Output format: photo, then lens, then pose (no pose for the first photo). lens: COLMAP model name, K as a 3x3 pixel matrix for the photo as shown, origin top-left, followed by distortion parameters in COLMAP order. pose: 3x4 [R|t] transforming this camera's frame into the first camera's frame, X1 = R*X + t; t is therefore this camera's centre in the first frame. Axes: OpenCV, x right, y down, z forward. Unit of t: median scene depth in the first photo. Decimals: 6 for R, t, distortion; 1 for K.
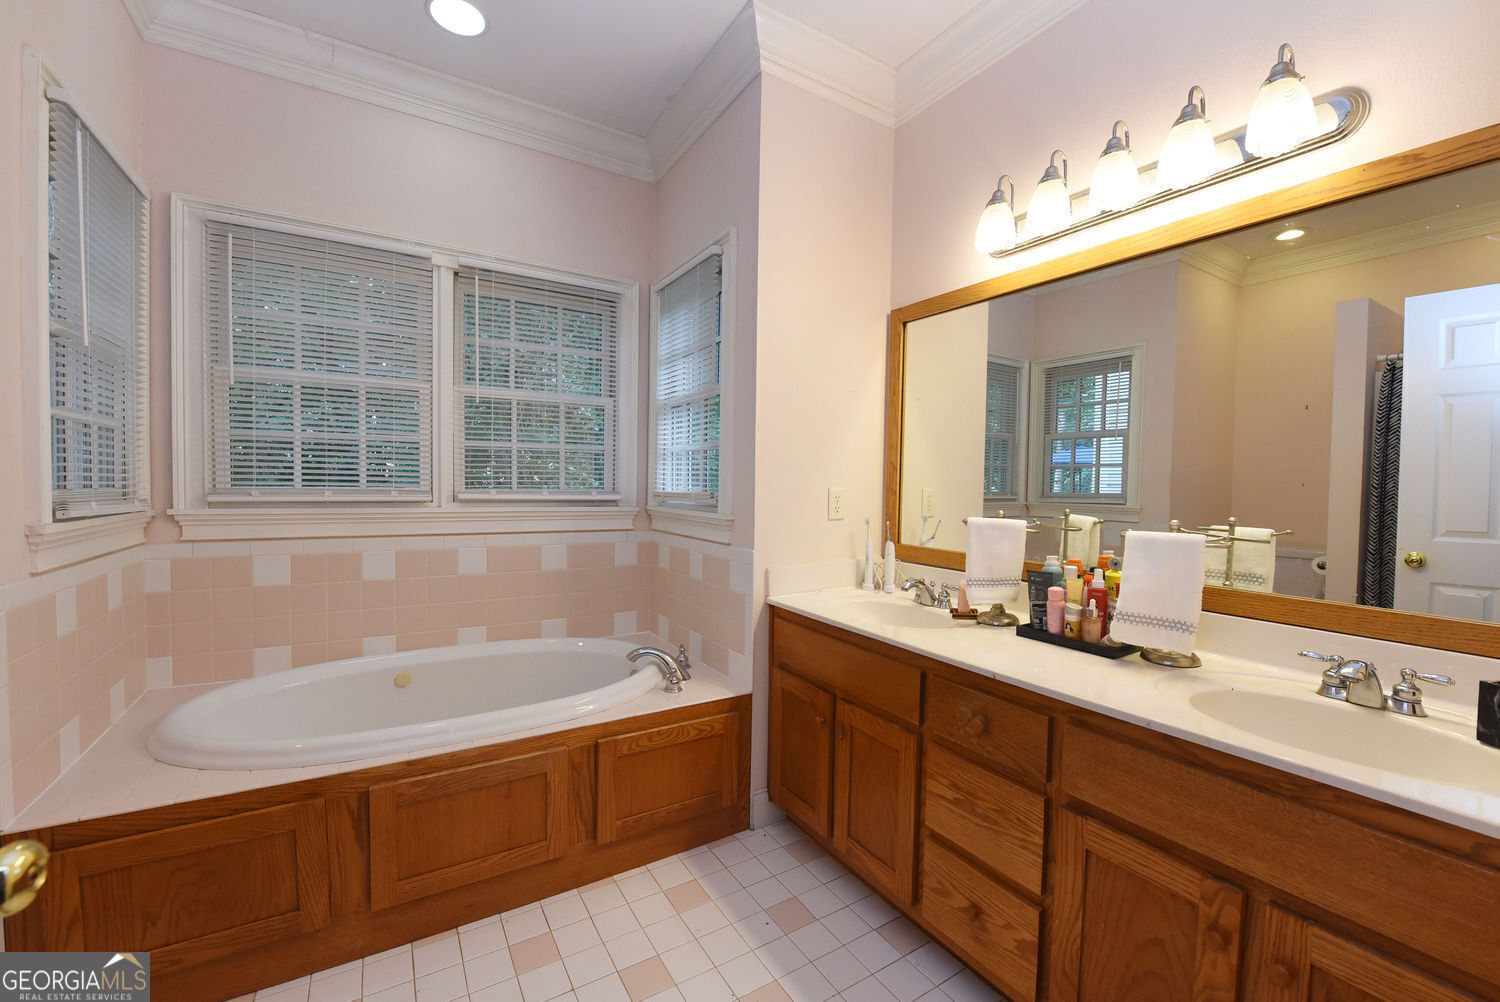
lens RADIAL K [[602.0, 0, 750.0], [0, 602.0, 505.7], [0, 0, 1]] dist [-0.018759, -0.000030]
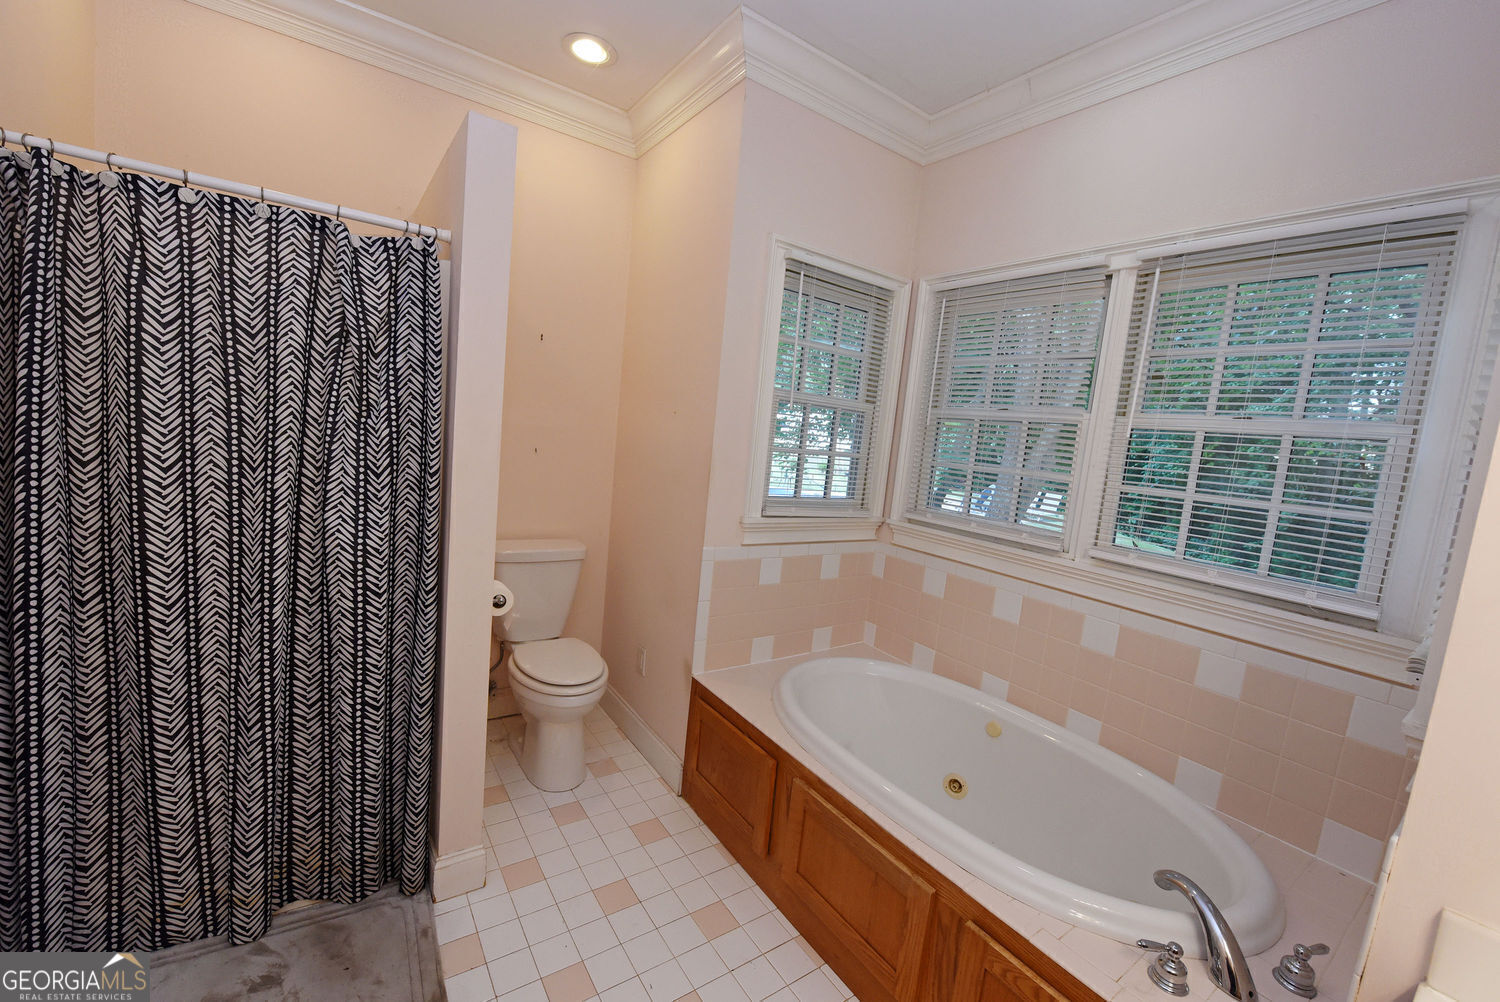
lens RADIAL K [[602.0, 0, 740.7], [0, 602.0, 501.1], [0, 0, 1]] dist [-0.018759, -0.000030]
pose [[0.044264, 0.103947, -0.993597, 0.382404], [-0.133689, 0.986243, 0.097222, -0.131171], [0.990034, 0.128530, 0.057552, 0.628070]]
